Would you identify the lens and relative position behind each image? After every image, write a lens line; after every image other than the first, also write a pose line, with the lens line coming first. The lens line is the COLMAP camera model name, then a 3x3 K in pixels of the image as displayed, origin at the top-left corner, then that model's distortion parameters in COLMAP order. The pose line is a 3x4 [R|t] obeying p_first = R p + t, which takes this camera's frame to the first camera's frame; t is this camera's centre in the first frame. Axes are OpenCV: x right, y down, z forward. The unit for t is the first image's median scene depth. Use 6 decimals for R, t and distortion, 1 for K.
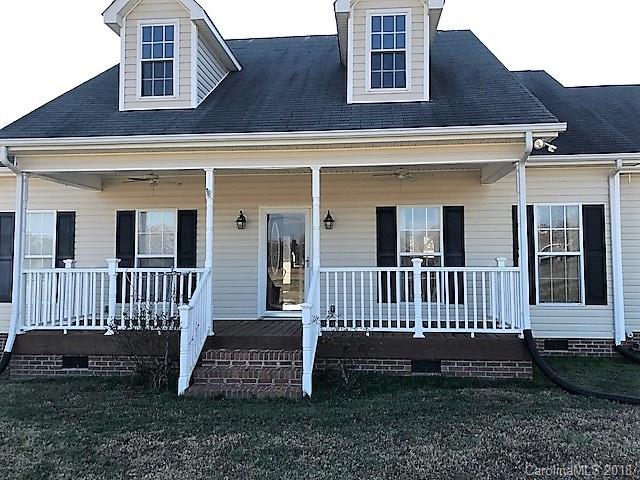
lens RADIAL K [[528.7, 0, 320.0], [0, 528.7, 240.0], [0, 0, 1]] dist [0.065449, -0.113997]
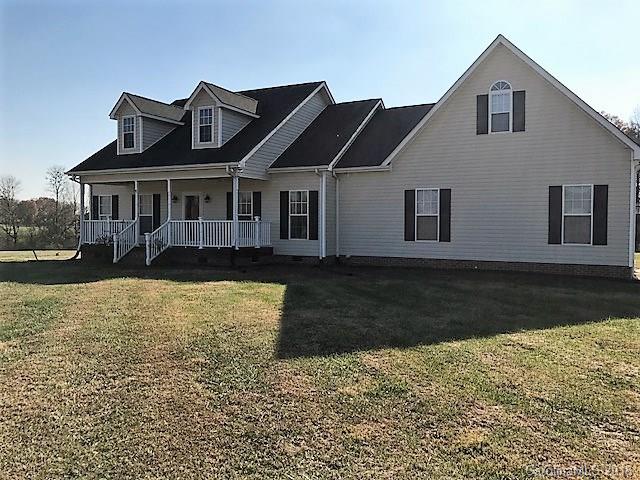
lens RADIAL K [[528.7, 0, 320.0], [0, 528.7, 240.0], [0, 0, 1]] dist [0.065449, -0.113997]
pose [[0.925810, 0.025366, -0.377137, 2.020719], [0.005011, 0.996834, 0.079347, -0.062022], [0.377956, -0.075350, 0.922752, -1.322054]]
